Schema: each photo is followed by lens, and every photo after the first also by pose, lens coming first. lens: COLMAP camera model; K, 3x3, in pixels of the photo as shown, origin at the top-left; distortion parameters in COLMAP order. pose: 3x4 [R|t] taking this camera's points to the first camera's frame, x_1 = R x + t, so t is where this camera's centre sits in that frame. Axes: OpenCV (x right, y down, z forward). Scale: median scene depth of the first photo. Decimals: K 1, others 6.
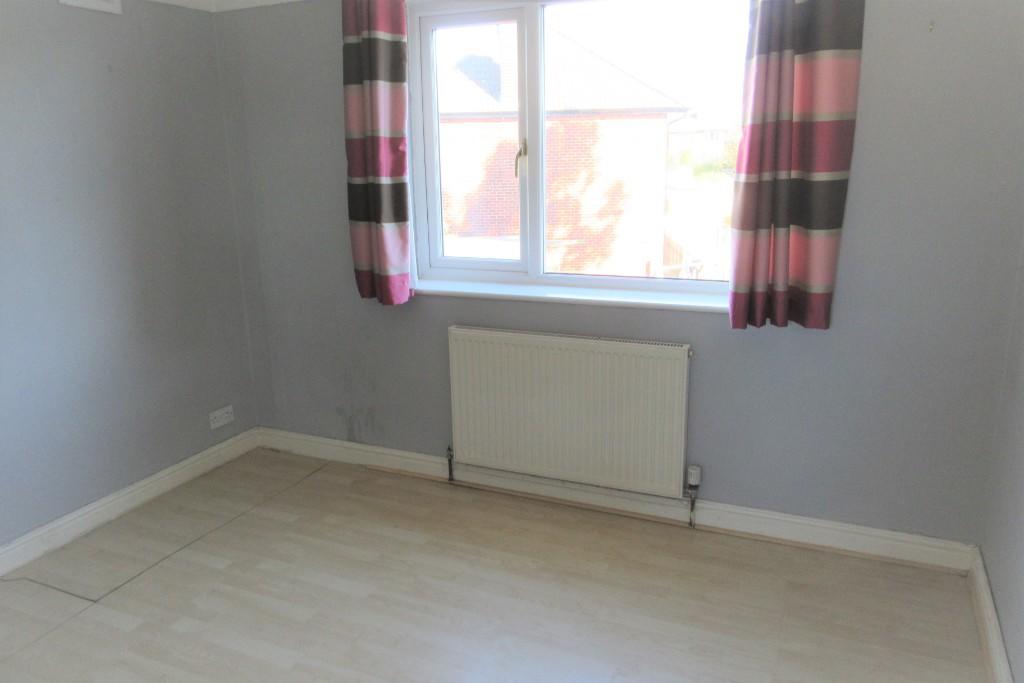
lens RADIAL K [[769.2, 0, 511.9], [0, 769.2, 344.9], [0, 0, 1]] dist [-0.003963, -0.002010]
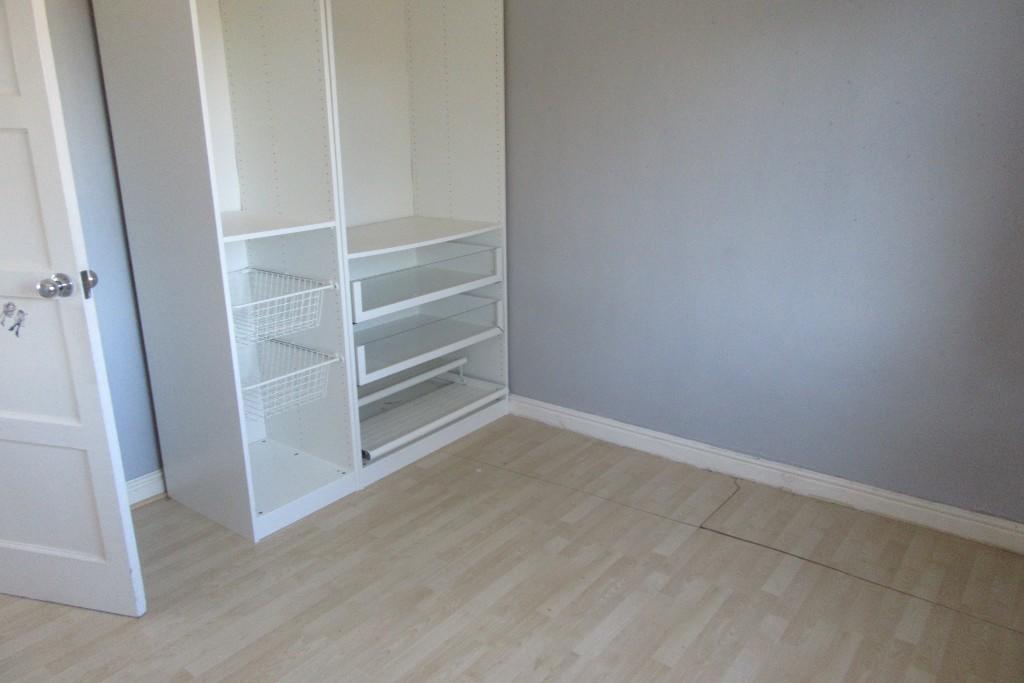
lens RADIAL K [[769.2, 0, 511.7], [0, 769.2, 341.2], [0, 0, 1]] dist [-0.003963, -0.002010]
pose [[-0.220713, 0.311891, -0.924127, 0.382777], [-0.219843, 0.907201, 0.358685, -0.205574], [0.950239, 0.282329, -0.131664, 0.689902]]
